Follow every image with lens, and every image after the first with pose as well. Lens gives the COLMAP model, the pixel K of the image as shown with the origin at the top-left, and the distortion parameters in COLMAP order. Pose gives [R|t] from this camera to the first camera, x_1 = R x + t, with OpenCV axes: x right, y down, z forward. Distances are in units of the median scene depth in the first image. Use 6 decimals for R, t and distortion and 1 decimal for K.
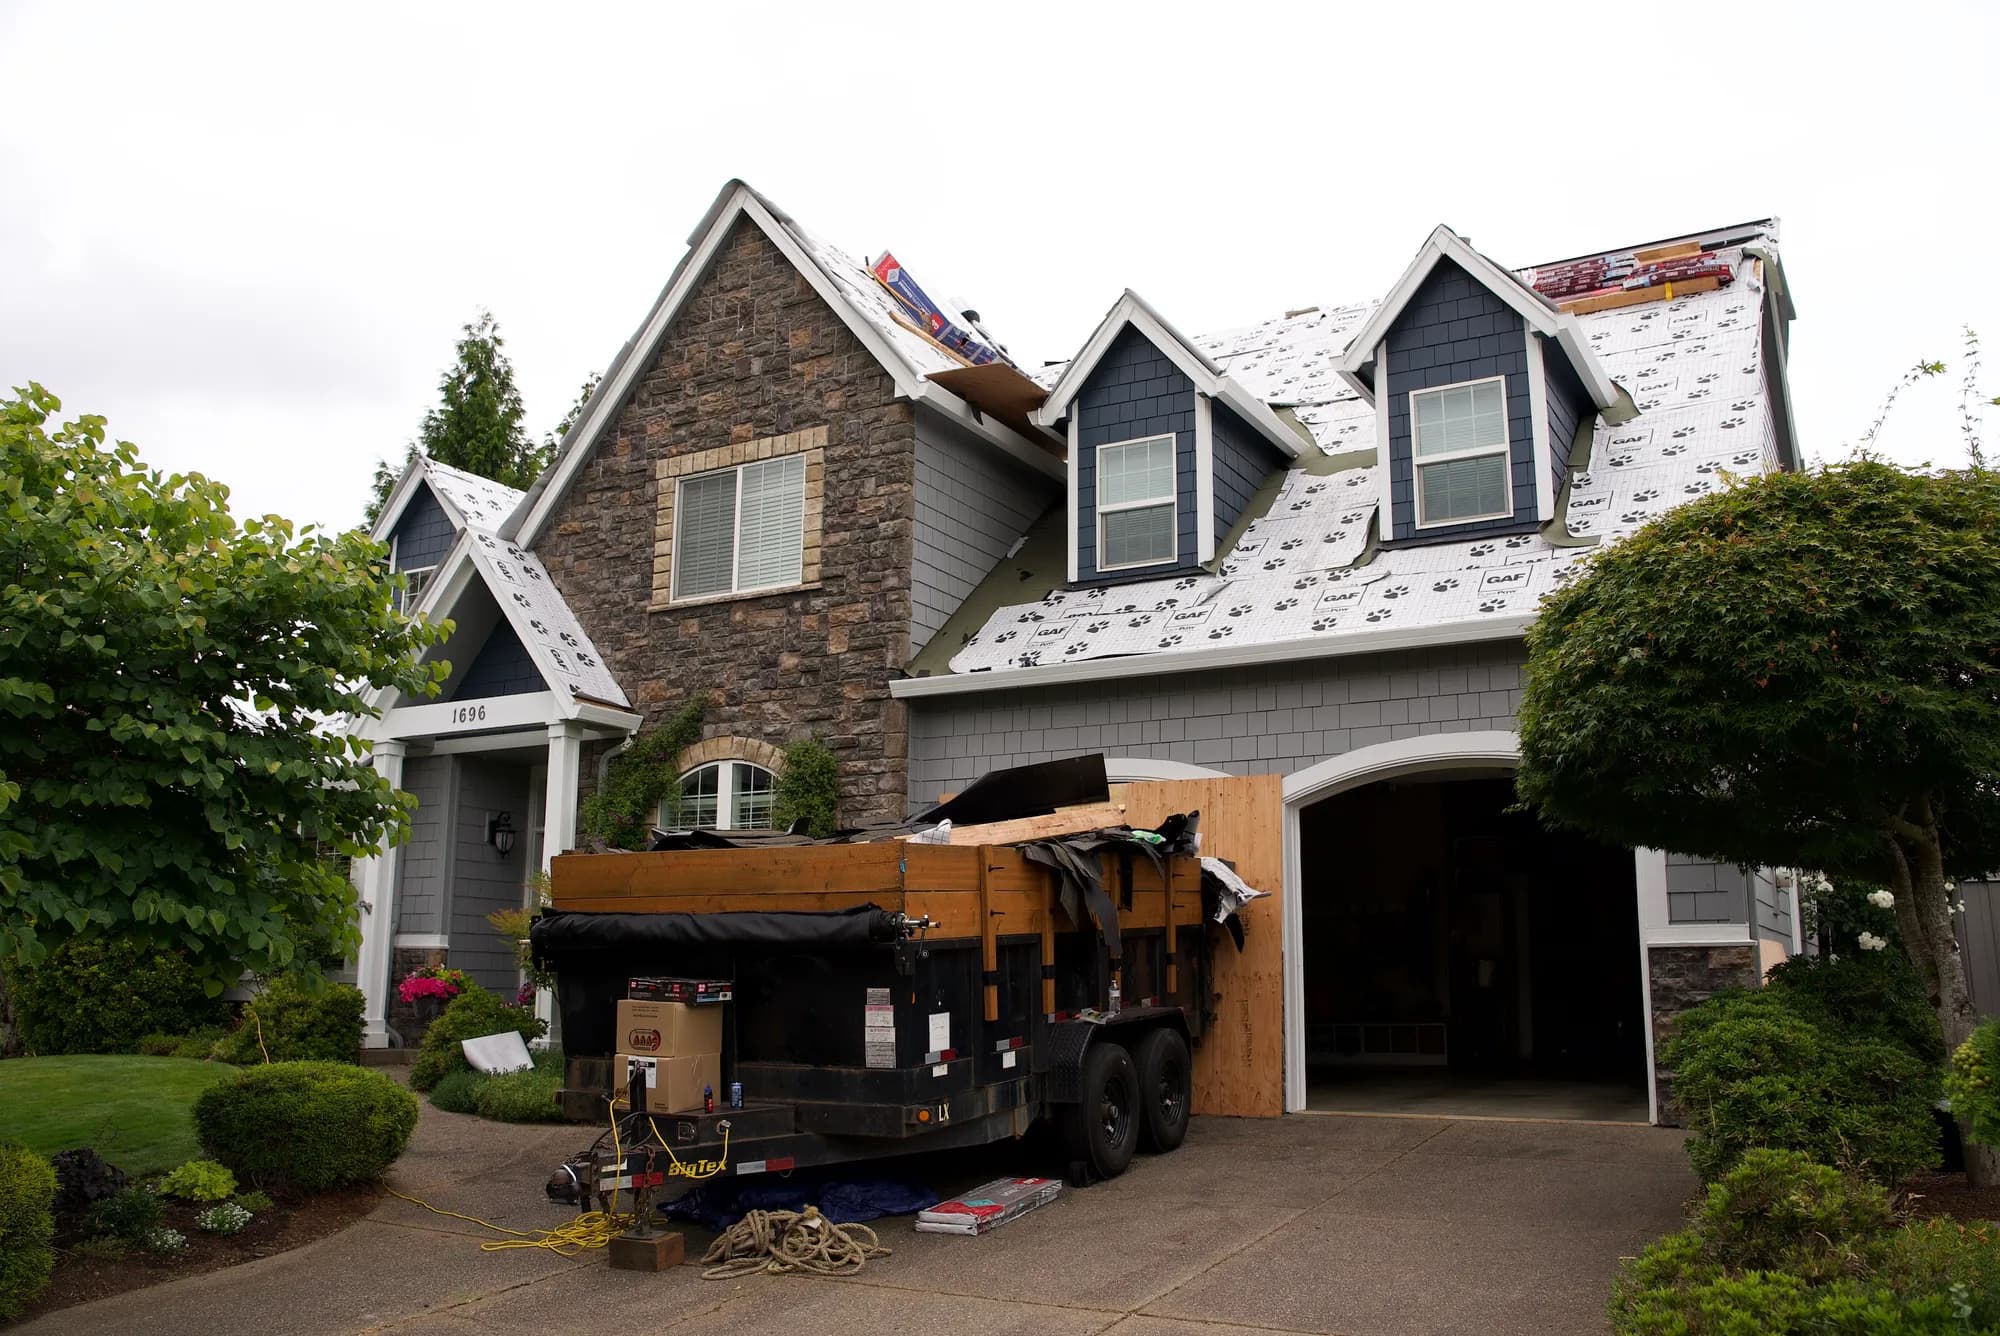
lens RADIAL K [[1672.3, 0, 994.4], [0, 1672.3, 624.2], [0, 0, 1]] dist [-0.115976, 0.004111]
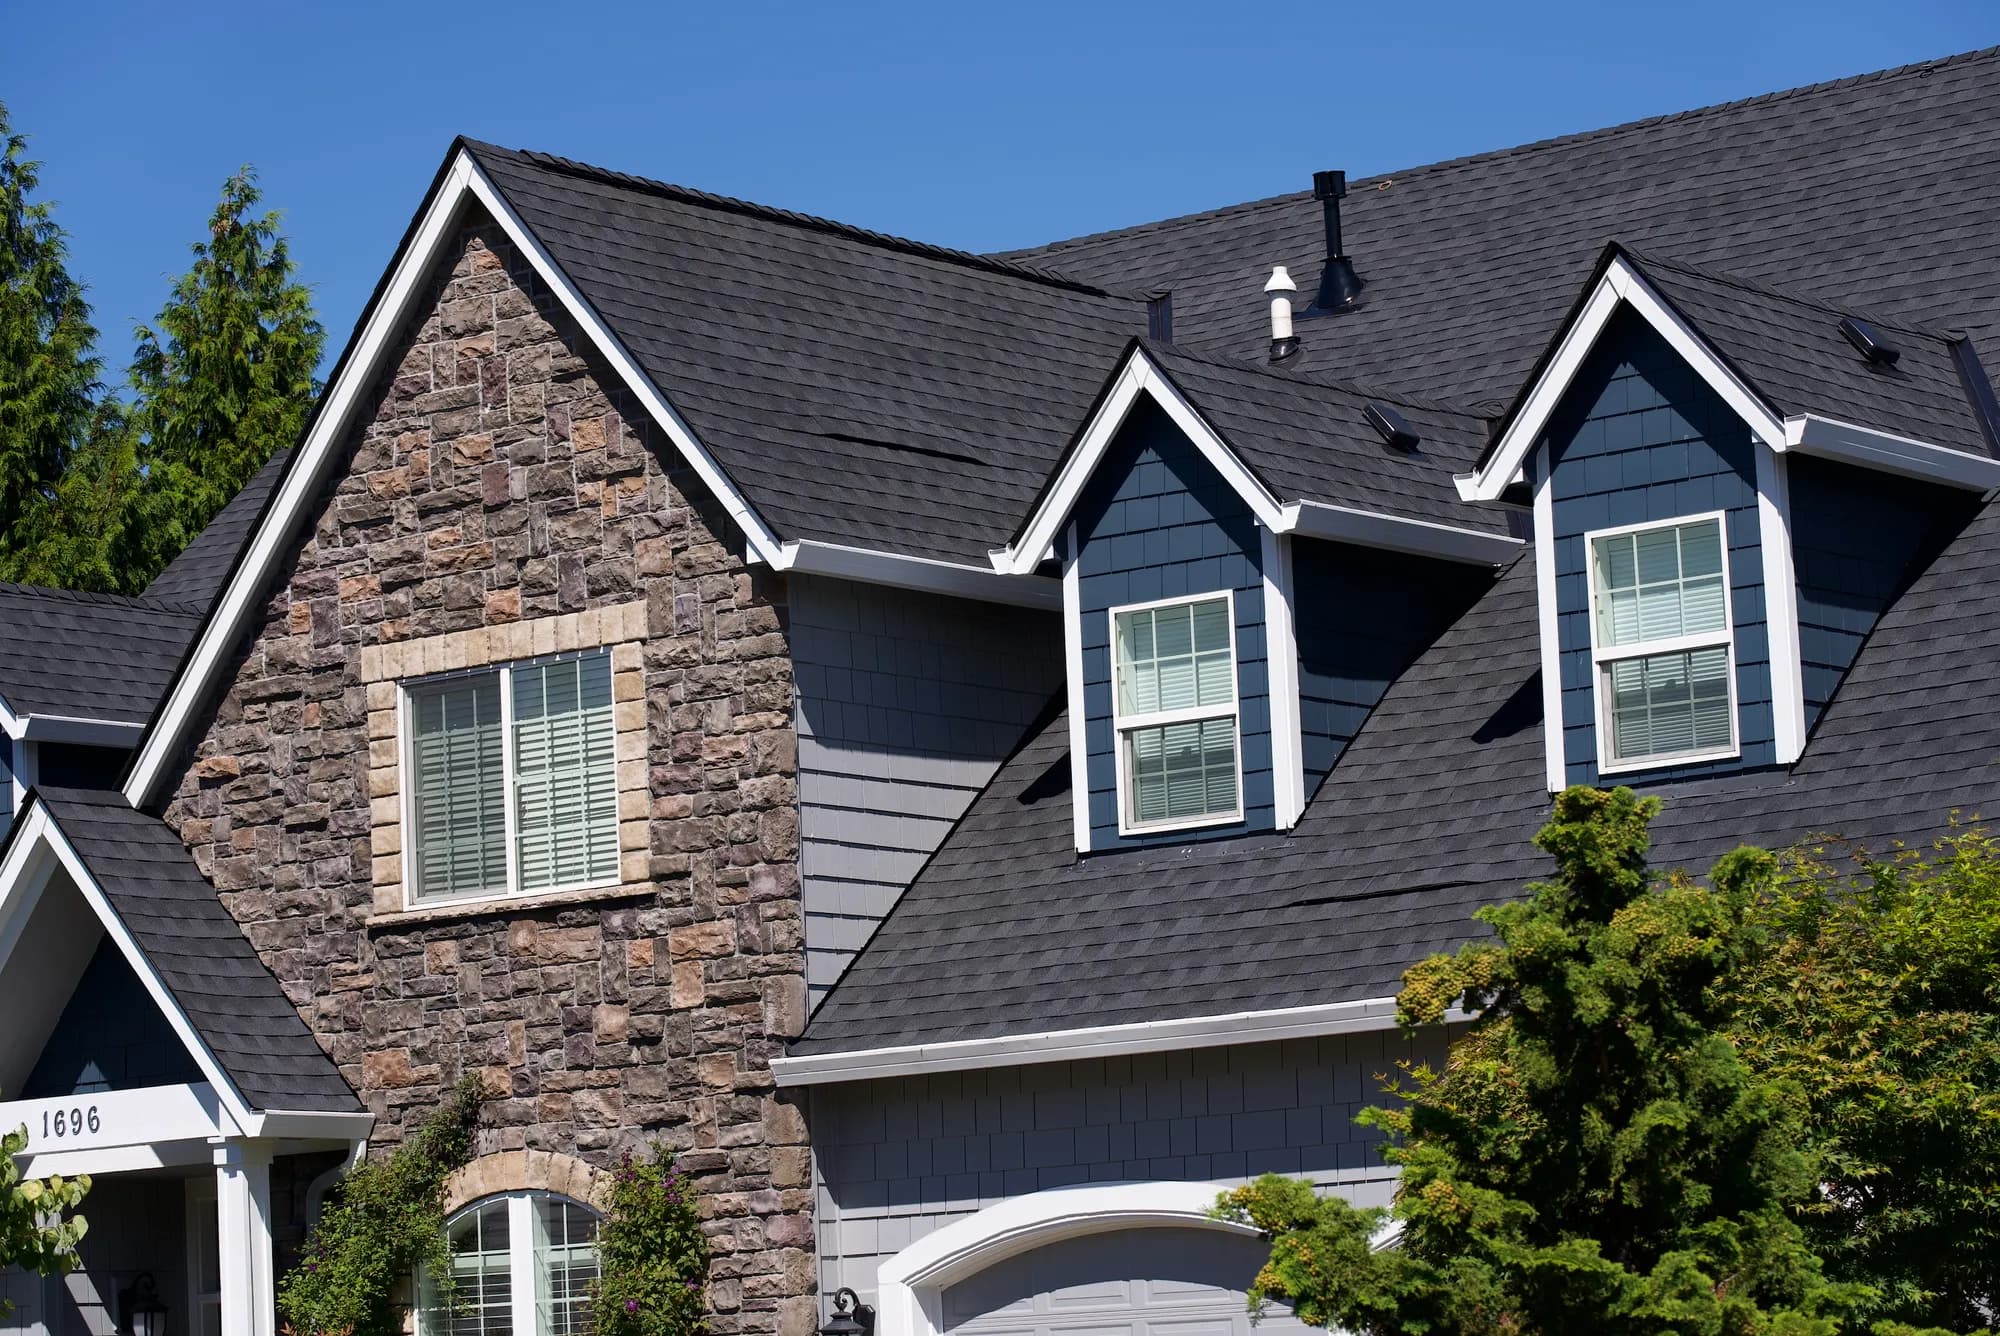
lens RADIAL K [[5715.1, 0, 925.1], [0, 5715.1, 449.4], [0, 0, 1]] dist [-0.023834, 0.000000]
pose [[0.988792, -0.075986, -0.128519, 0.252542], [0.082124, 0.995688, 0.043147, -0.248578], [0.124686, -0.053218, 0.990768, -0.935052]]
